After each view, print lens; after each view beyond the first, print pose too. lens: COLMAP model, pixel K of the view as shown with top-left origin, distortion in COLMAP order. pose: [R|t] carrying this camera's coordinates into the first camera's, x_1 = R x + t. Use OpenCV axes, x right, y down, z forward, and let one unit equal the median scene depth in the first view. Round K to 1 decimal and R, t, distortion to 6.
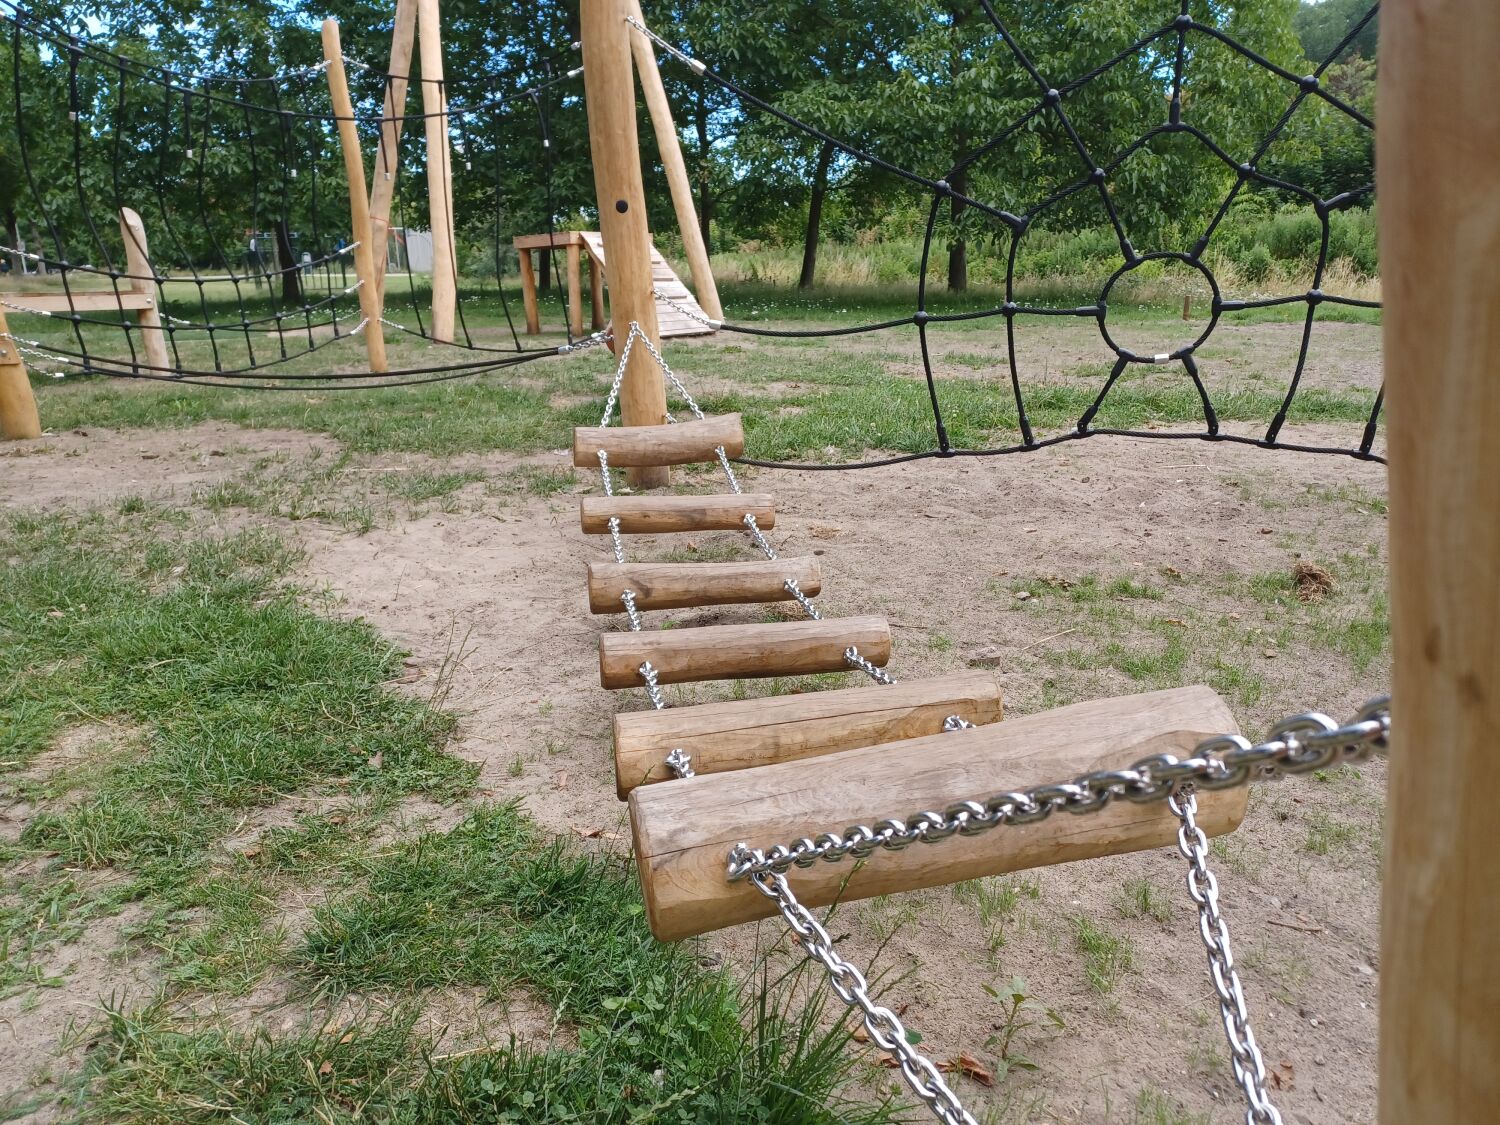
lens RADIAL K [[1084.2, 0, 743.0], [0, 1084.2, 561.3], [0, 0, 1]] dist [0.030131, -0.001179]
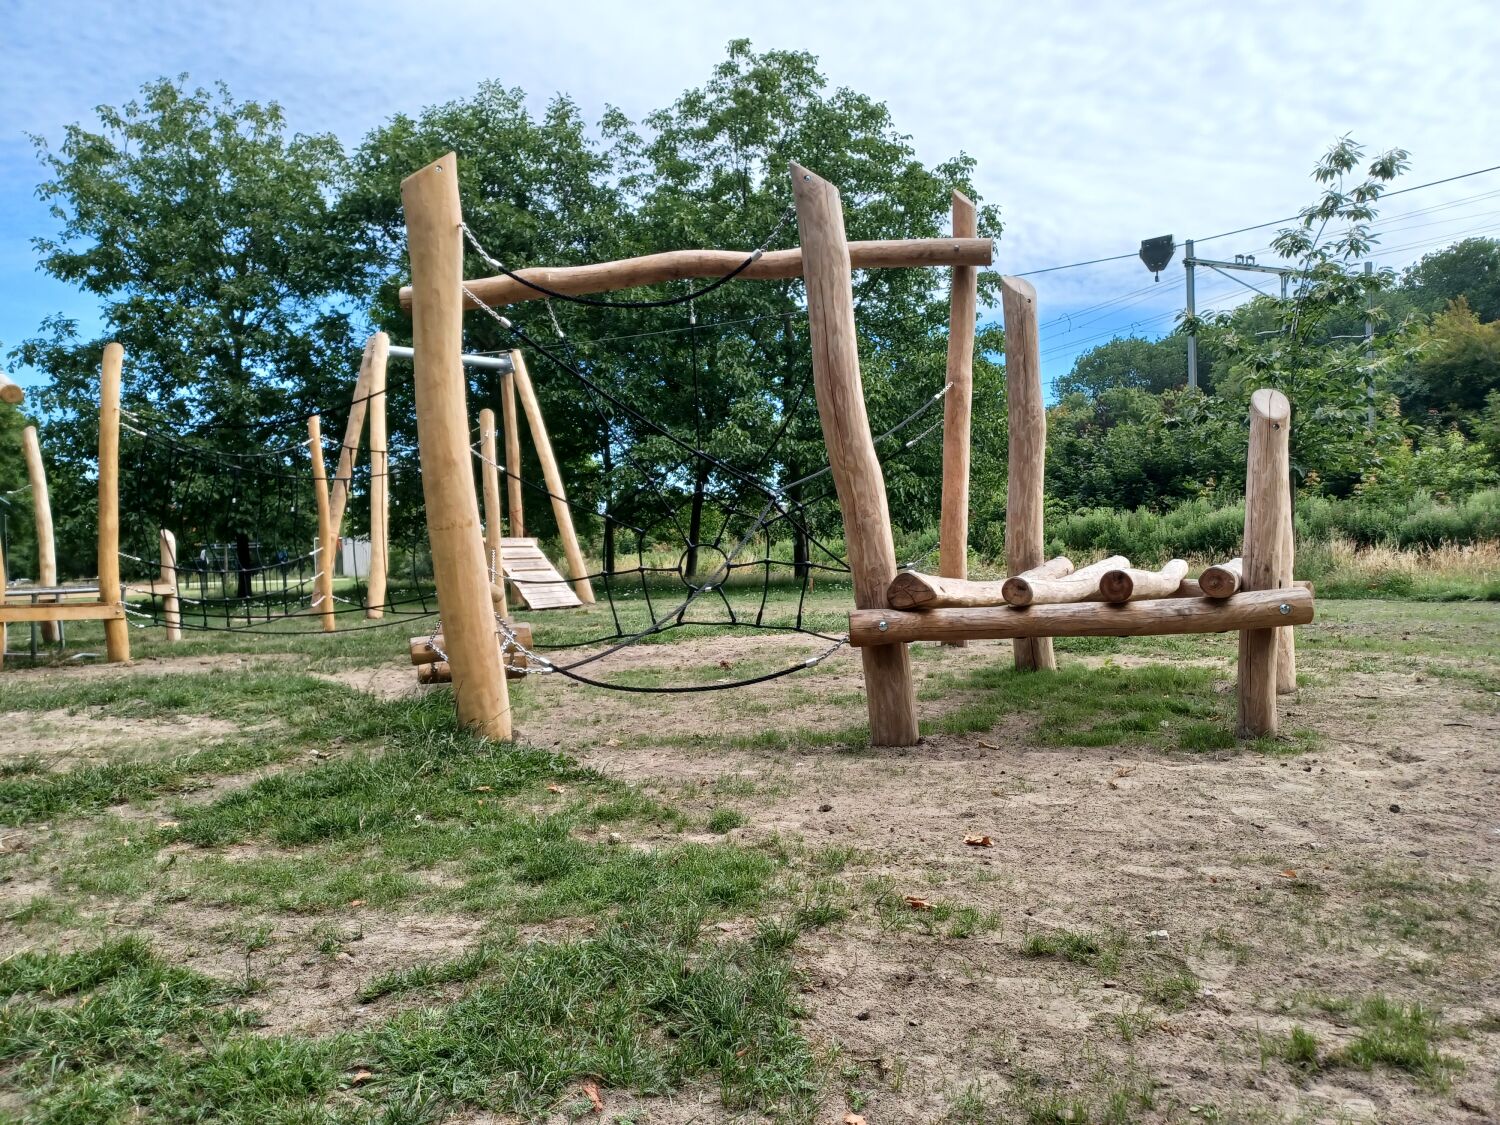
lens RADIAL K [[1084.2, 0, 743.0], [0, 1084.2, 561.3], [0, 0, 1]] dist [0.030131, -0.001179]
pose [[0.997789, -0.016880, 0.064284, 0.061150], [0.033378, 0.963661, -0.265034, 0.066662], [-0.057475, 0.266594, 0.962094, -0.220240]]
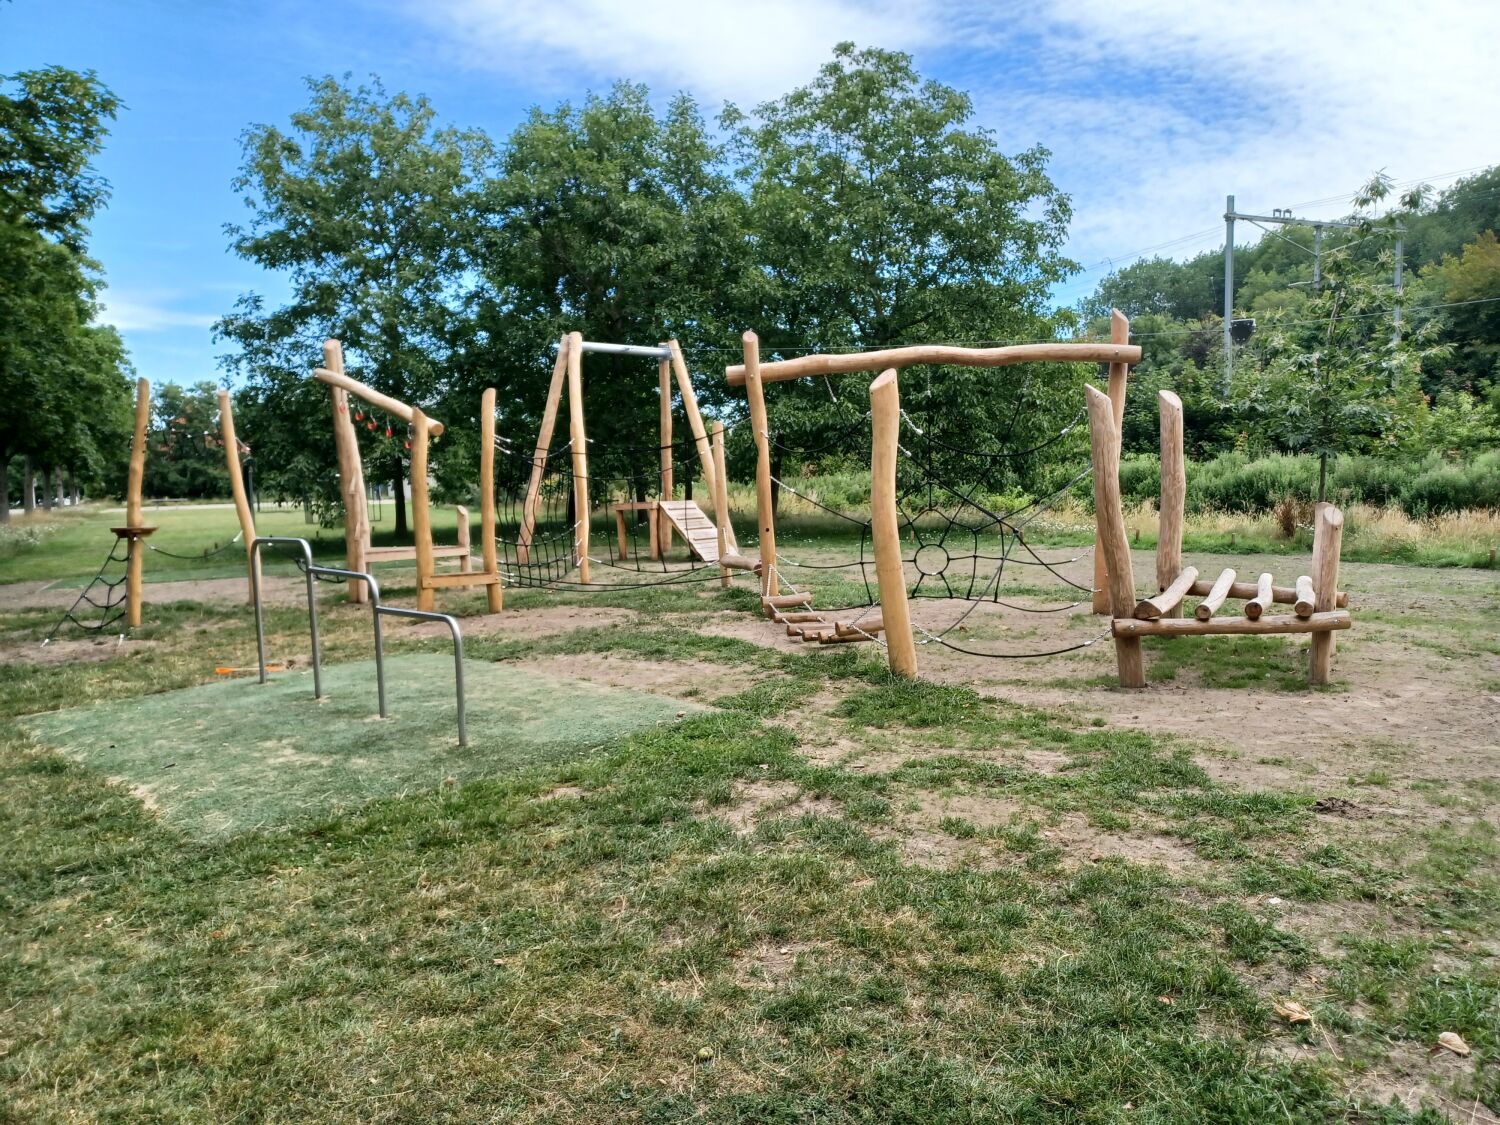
lens RADIAL K [[1091.2, 0, 749.0], [0, 1091.2, 558.0], [0, 0, 1]] dist [0.018119, -0.002346]
pose [[0.998240, -0.014008, 0.057632, -0.069599], [0.024983, 0.980608, -0.194381, 0.075686], [-0.053791, 0.195478, 0.979232, -0.424952]]
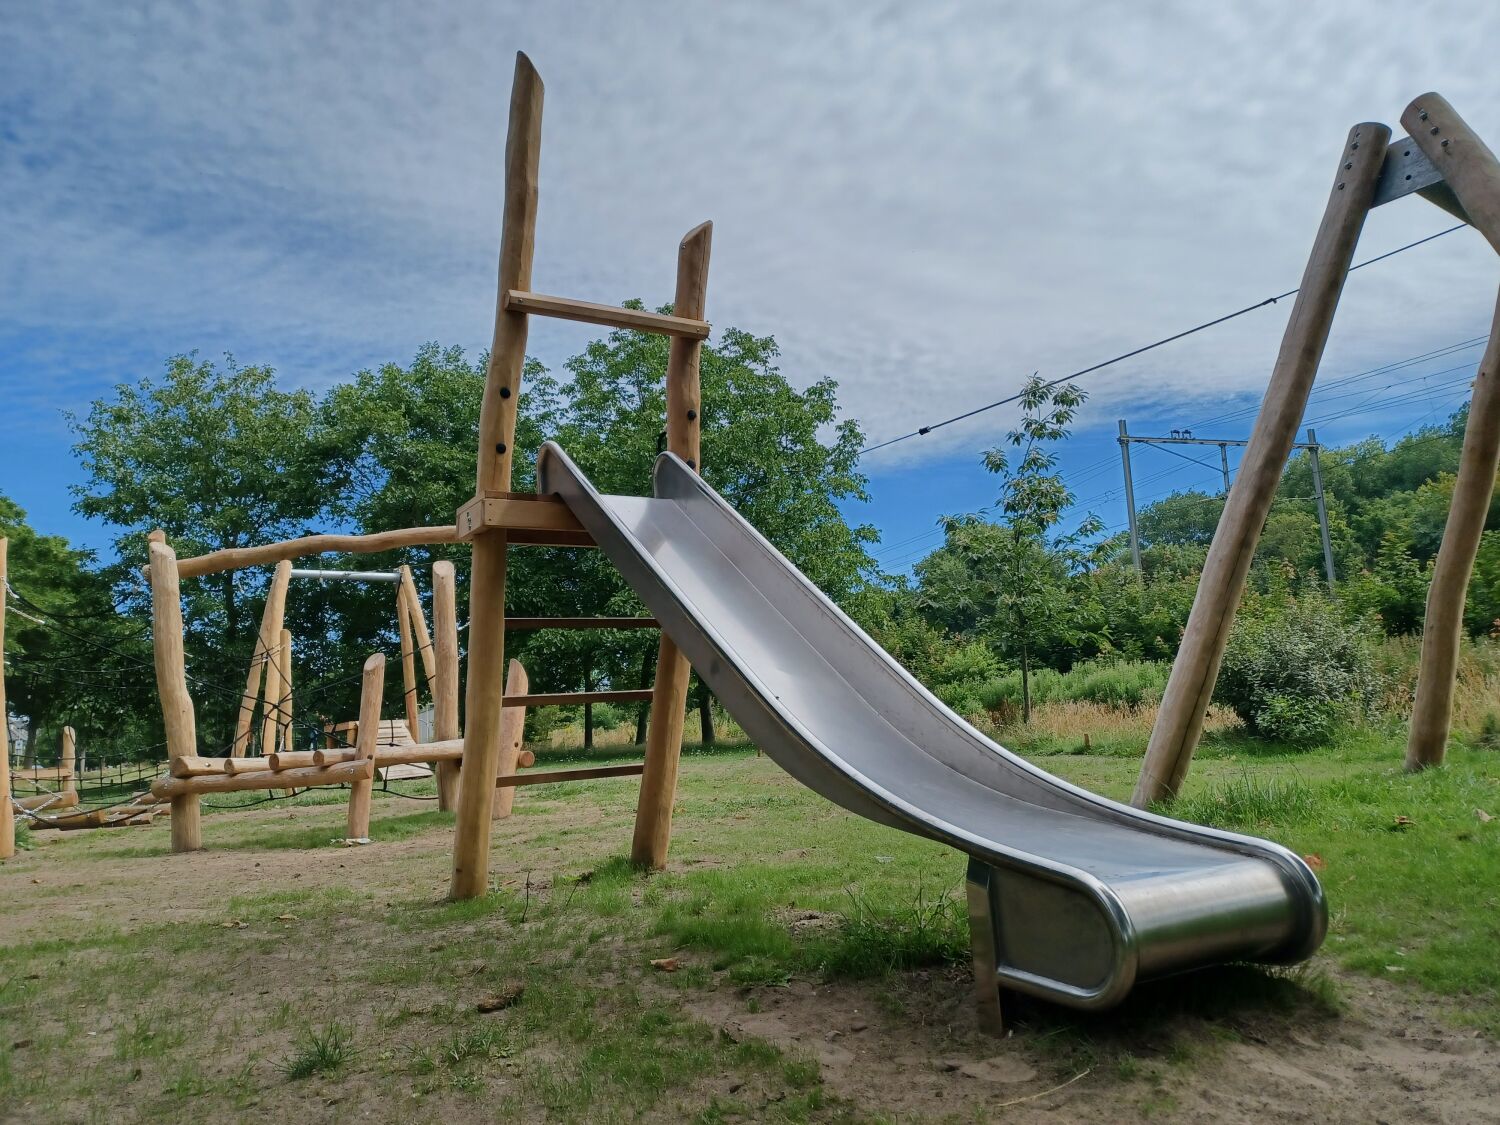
lens RADIAL K [[1070.5, 0, 750.0], [0, 1070.5, 562.5], [0, 0, 1]] dist [0.077556, -0.088283]
pose [[0.998864, -0.046340, -0.011109, 0.325234], [0.037754, 0.911814, -0.408864, 0.120313], [0.029076, 0.407980, 0.912528, -0.407704]]
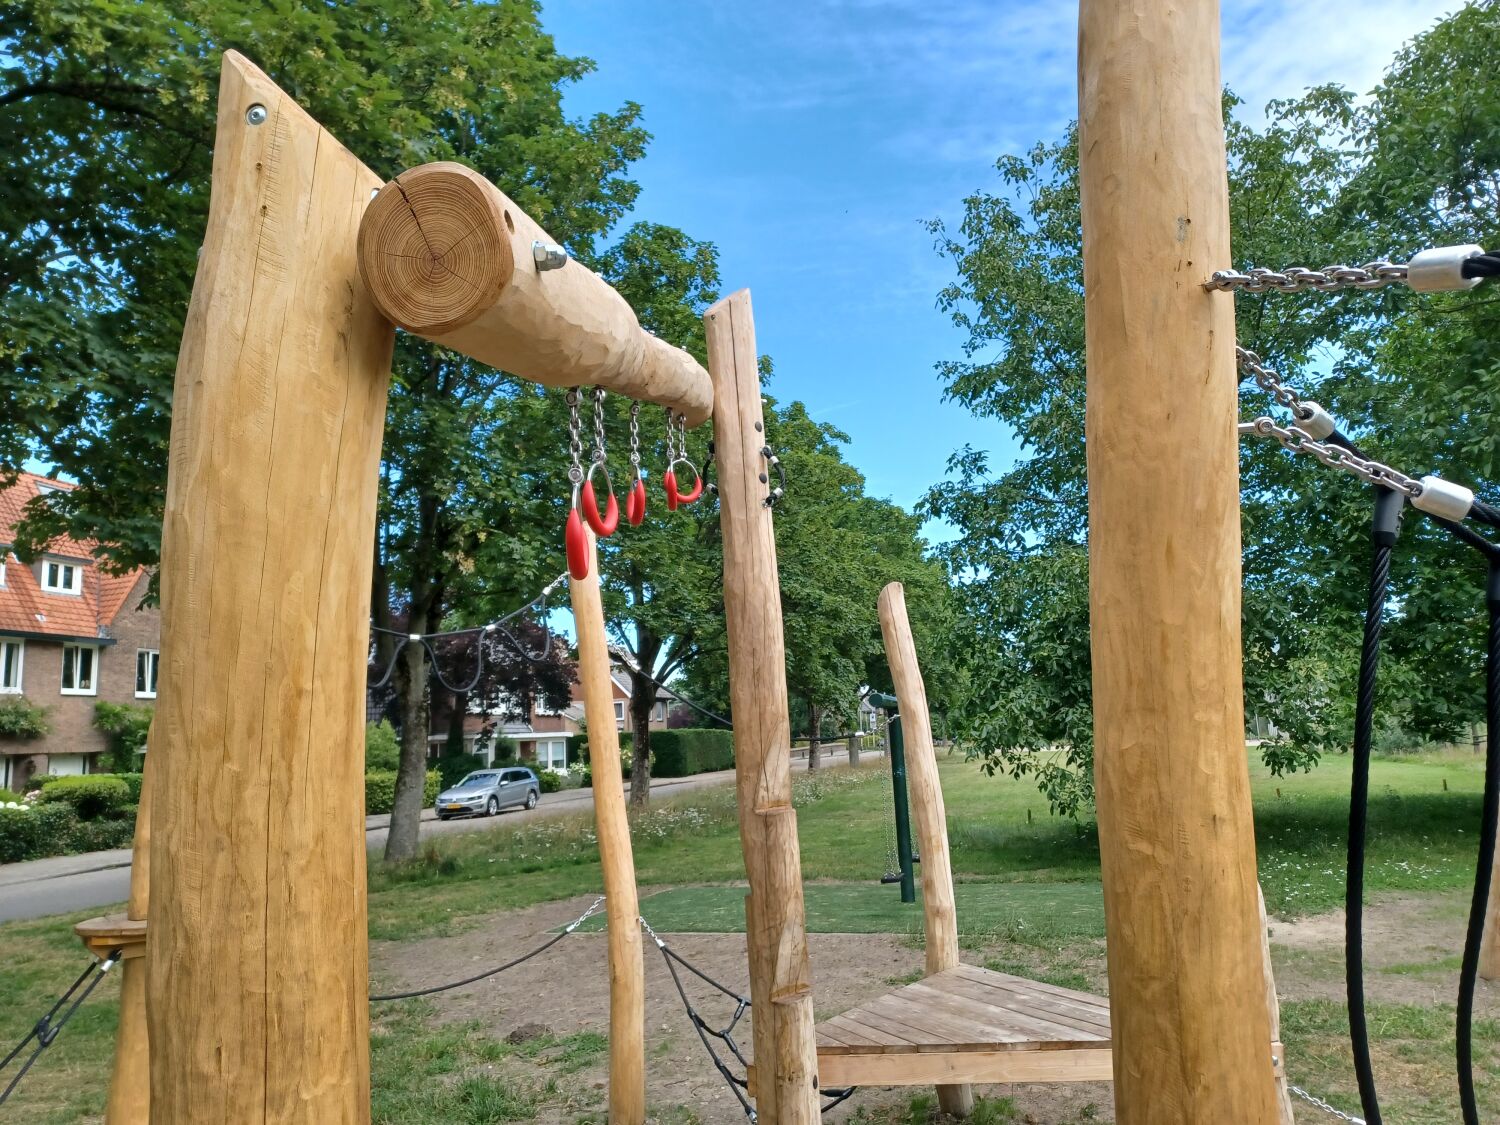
lens RADIAL K [[1084.2, 0, 743.0], [0, 1084.2, 561.3], [0, 0, 1]] dist [0.030131, -0.001179]
pose [[0.756165, -0.118537, -0.643556, -0.178512], [-0.150074, 0.925831, -0.346863, -0.108698], [0.636940, 0.358867, 0.682291, 0.216069]]
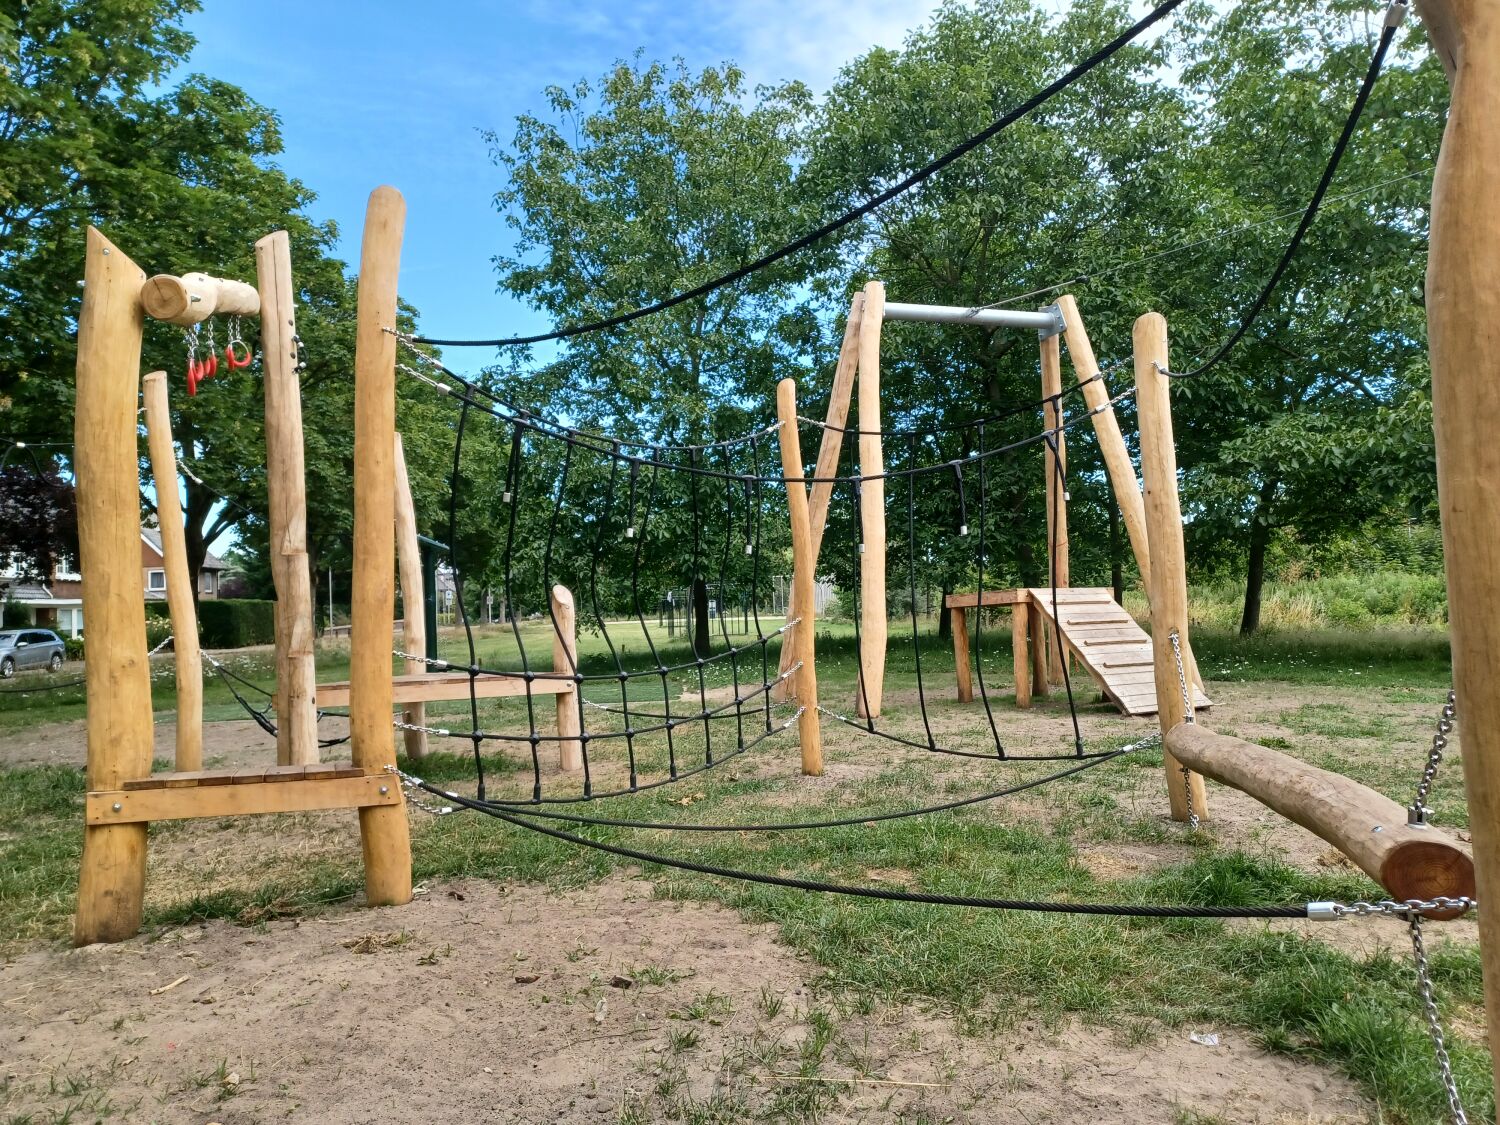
lens RADIAL K [[1086.8, 0, 752.8], [0, 1086.8, 564.0], [0, 0, 1]] dist [0.054899, -0.057363]
pose [[0.946622, -0.026920, -0.321219, -0.051496], [-0.070335, 0.955246, -0.287331, -0.039164], [0.314578, 0.294586, 0.902363, 0.098982]]
